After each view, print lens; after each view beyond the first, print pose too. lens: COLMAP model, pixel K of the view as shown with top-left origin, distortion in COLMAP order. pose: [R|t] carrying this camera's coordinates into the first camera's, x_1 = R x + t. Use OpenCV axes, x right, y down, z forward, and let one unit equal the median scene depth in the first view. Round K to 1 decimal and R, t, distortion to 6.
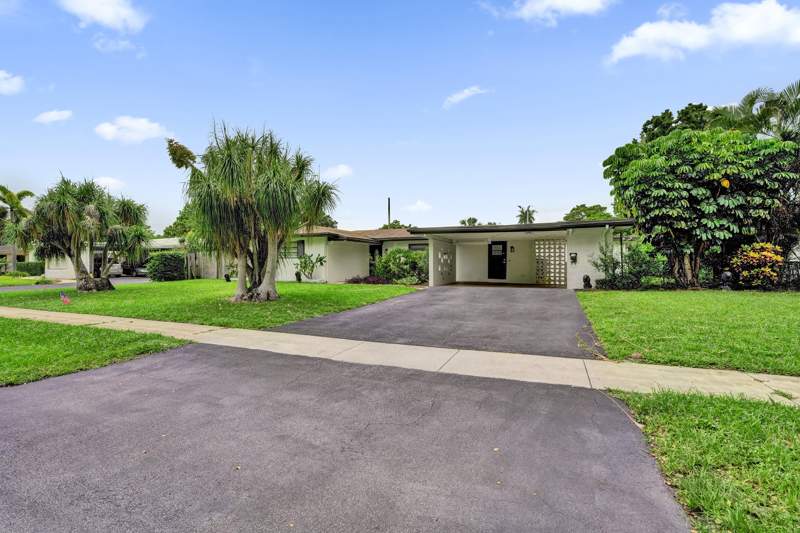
lens RADIAL K [[369.3, 0, 393.2], [0, 369.3, 262.4], [0, 0, 1]] dist [0.001138, 0.000505]
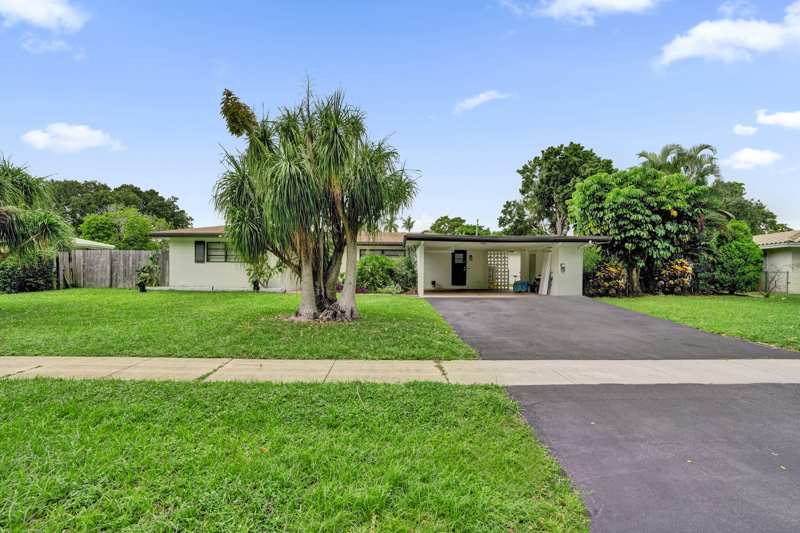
lens RADIAL K [[369.3, 0, 399.1], [0, 369.3, 272.5], [0, 0, 1]] dist [0.001138, 0.000505]
pose [[0.909416, 0.006773, 0.415832, -0.457055], [-0.014915, 0.999755, 0.016334, -0.010936], [-0.415619, -0.021057, 0.909295, 0.186220]]
